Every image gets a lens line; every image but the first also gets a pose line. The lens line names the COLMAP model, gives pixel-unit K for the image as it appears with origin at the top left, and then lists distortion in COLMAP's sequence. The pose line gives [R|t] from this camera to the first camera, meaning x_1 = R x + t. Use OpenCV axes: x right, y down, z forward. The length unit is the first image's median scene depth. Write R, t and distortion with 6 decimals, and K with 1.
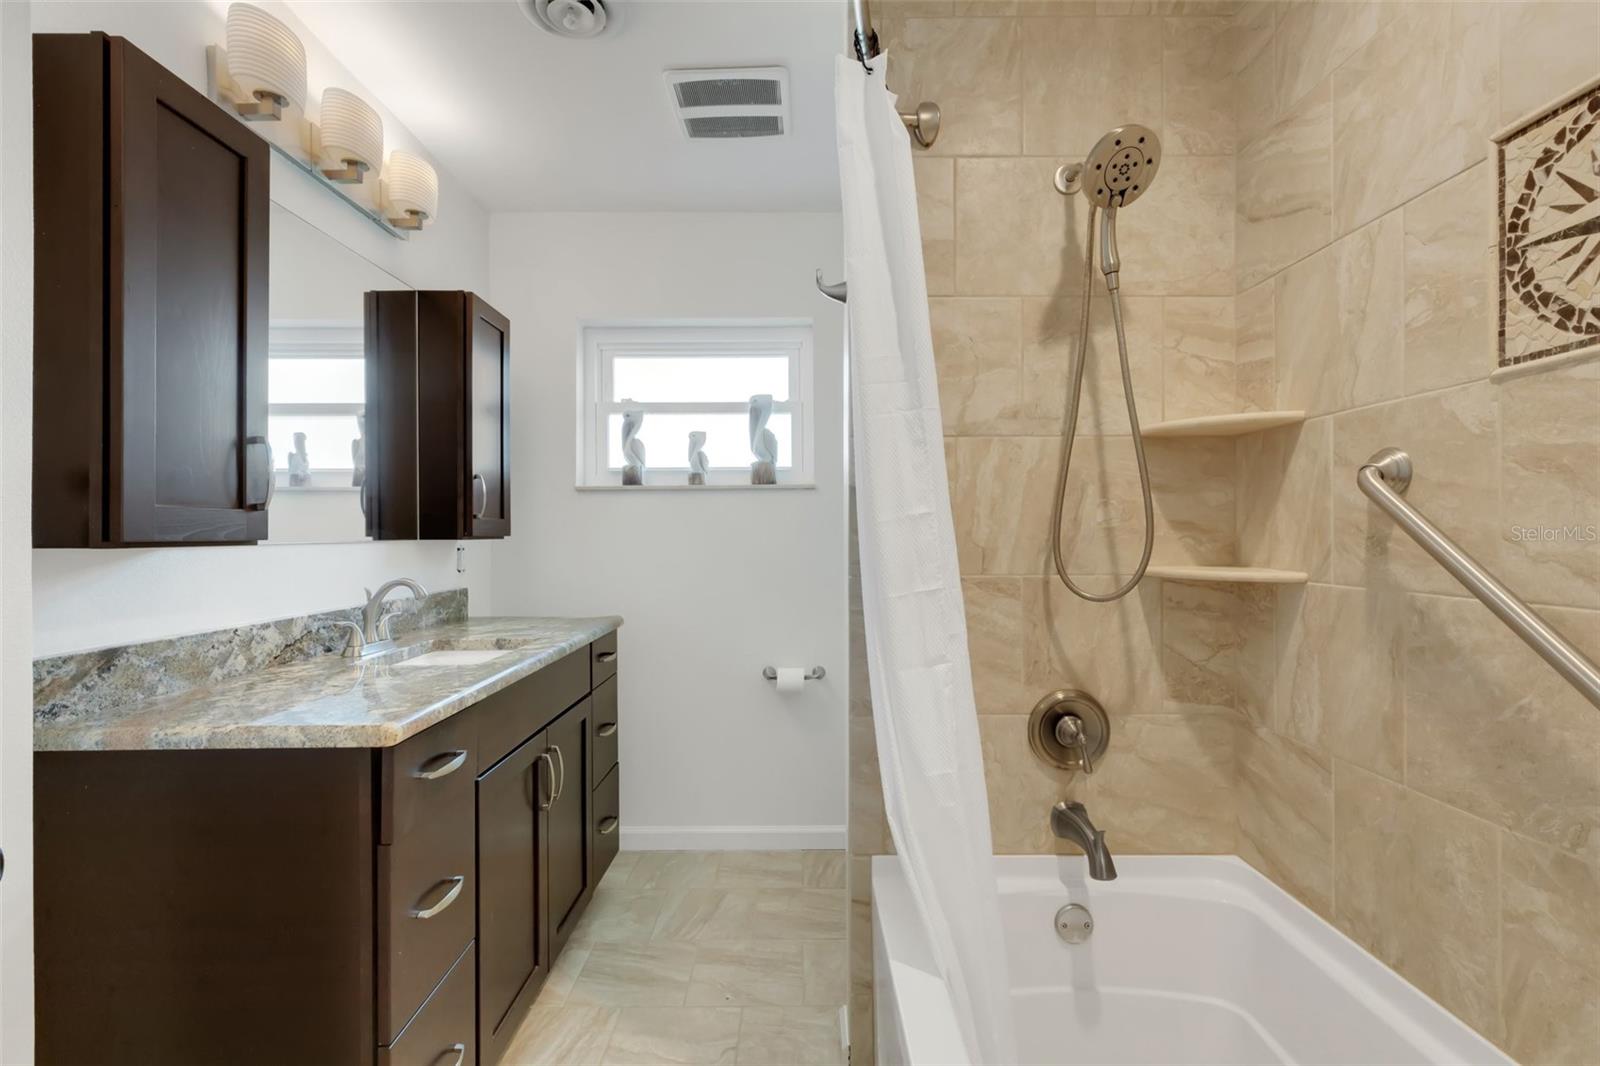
lens RADIAL K [[731.4, 0, 806.9], [0, 731.4, 535.2], [0, 0, 1]] dist [0.014371, -0.002591]
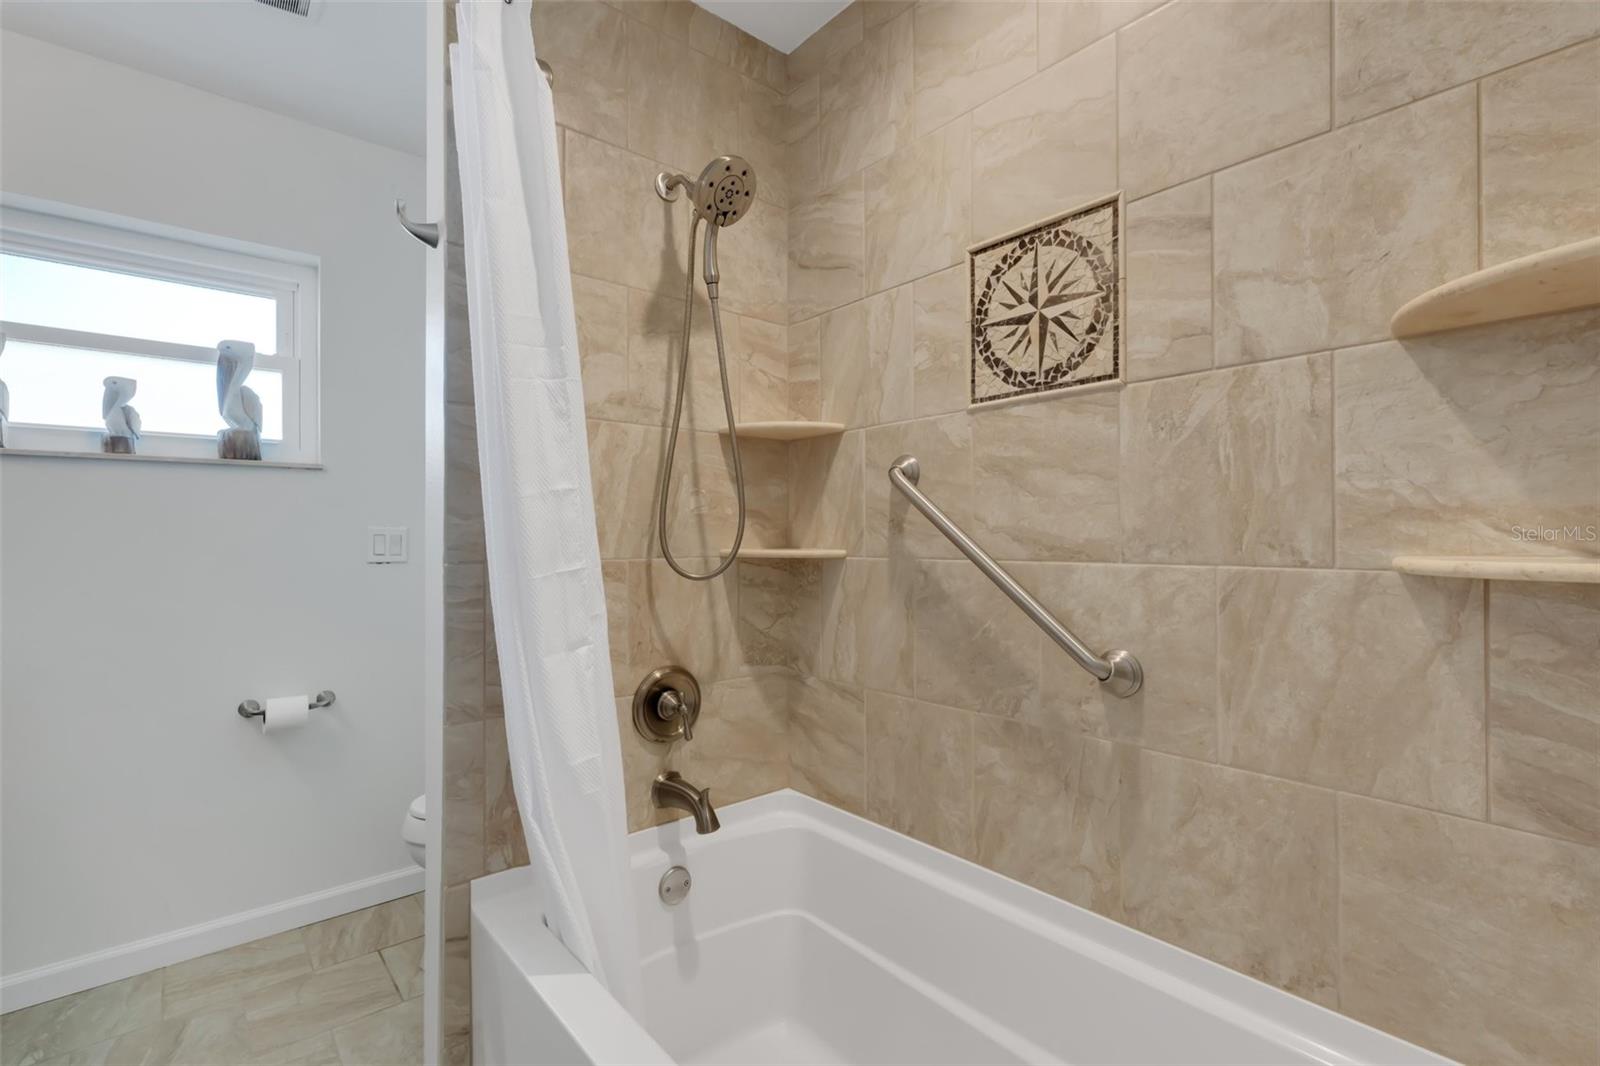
lens RADIAL K [[731.4, 0, 815.6], [0, 731.4, 534.4], [0, 0, 1]] dist [0.014371, -0.002591]
pose [[0.759066, 0.001242, 0.651013, -0.188821], [0.006915, 0.999926, -0.009971, 0.035349], [-0.650977, 0.012070, 0.759001, 0.060863]]
